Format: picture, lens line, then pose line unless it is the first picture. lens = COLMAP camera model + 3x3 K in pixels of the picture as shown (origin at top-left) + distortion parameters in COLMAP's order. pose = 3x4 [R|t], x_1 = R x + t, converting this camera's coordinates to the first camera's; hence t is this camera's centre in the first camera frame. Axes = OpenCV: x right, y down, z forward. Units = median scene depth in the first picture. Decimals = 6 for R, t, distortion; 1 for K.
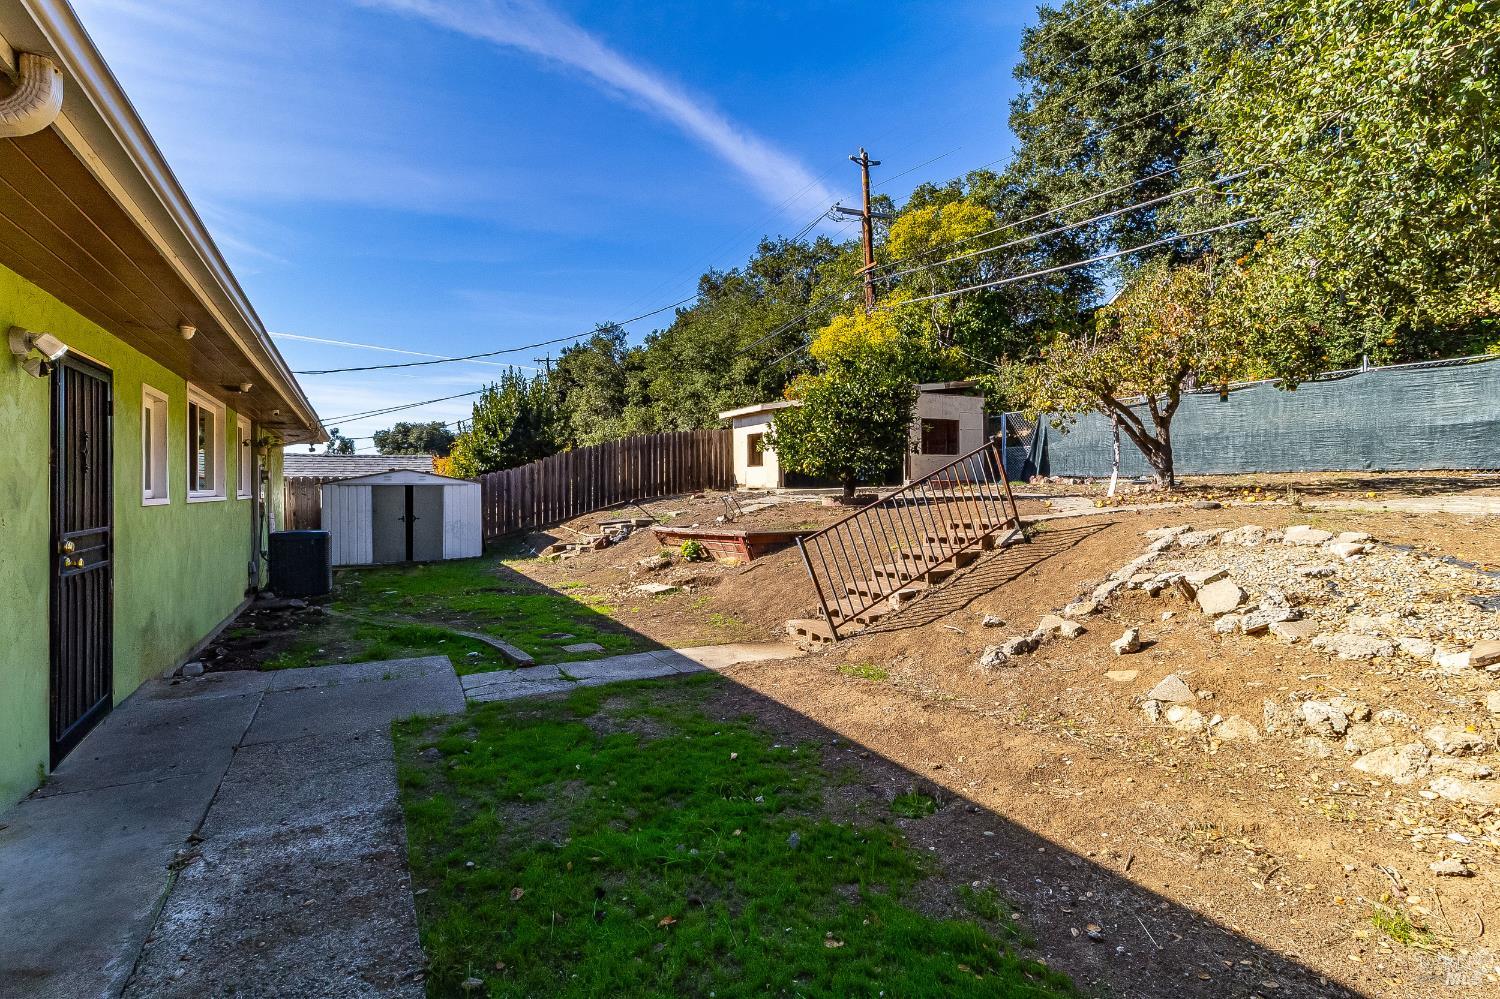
lens RADIAL K [[704.2, 0, 738.4], [0, 704.2, 497.8], [0, 0, 1]] dist [-0.001606, -0.002553]
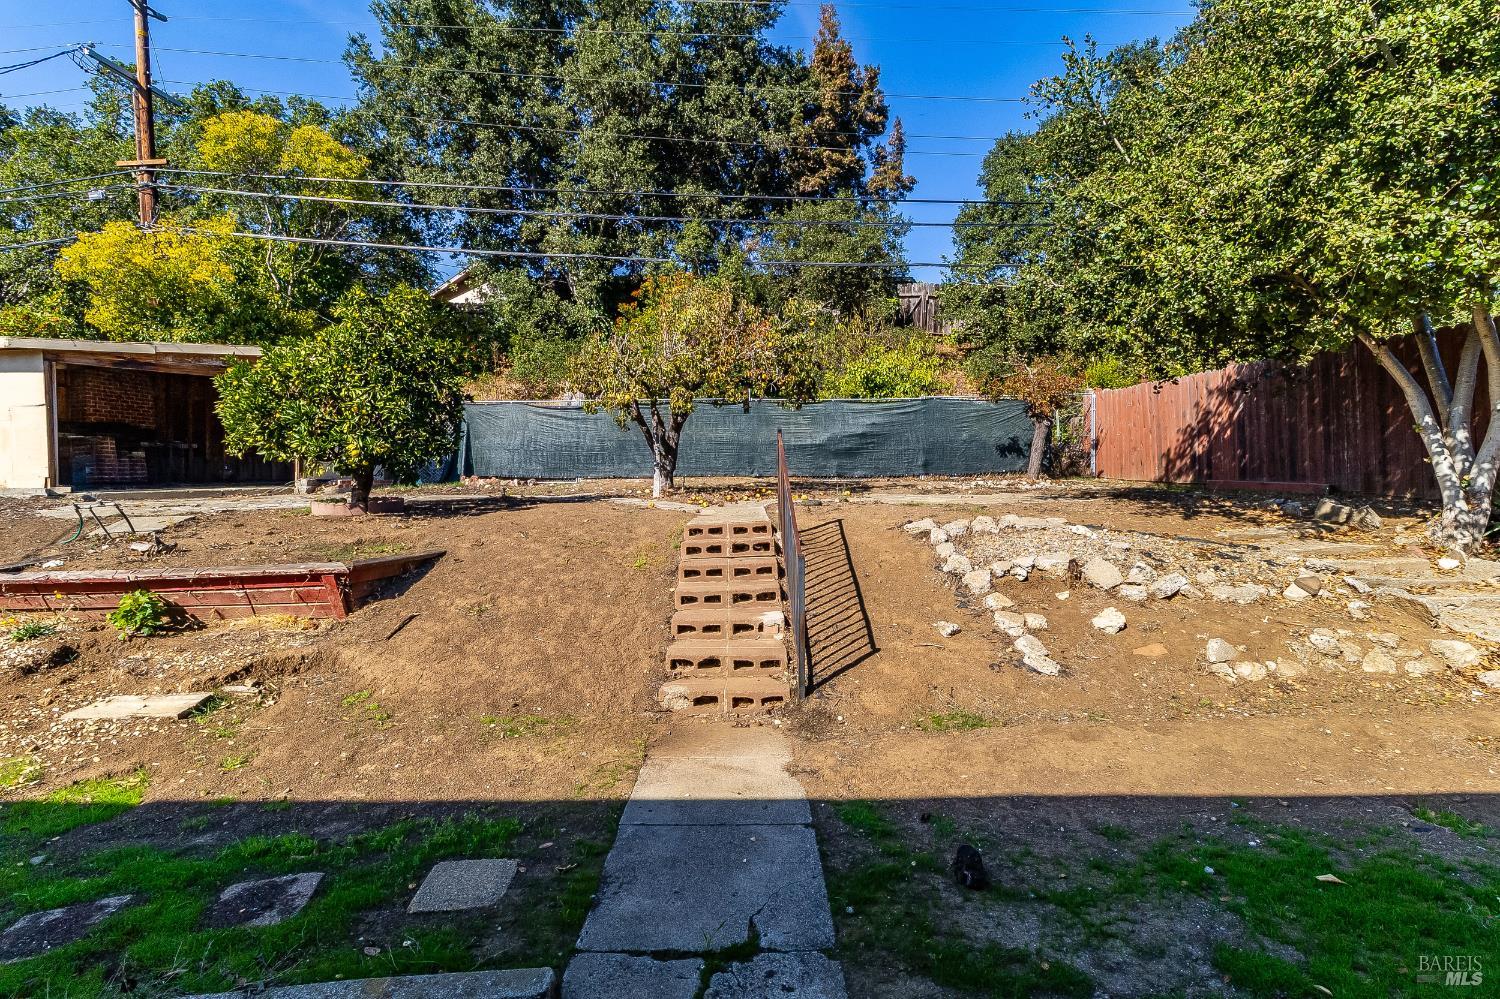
lens RADIAL K [[704.2, 0, 749.6], [0, 704.2, 492.2], [0, 0, 1]] dist [-0.001606, -0.002553]
pose [[0.478409, -0.001539, 0.878136, -0.214724], [0.013666, 0.999890, -0.005693, -0.000788], [-0.878031, 0.014724, 0.478378, 0.292435]]
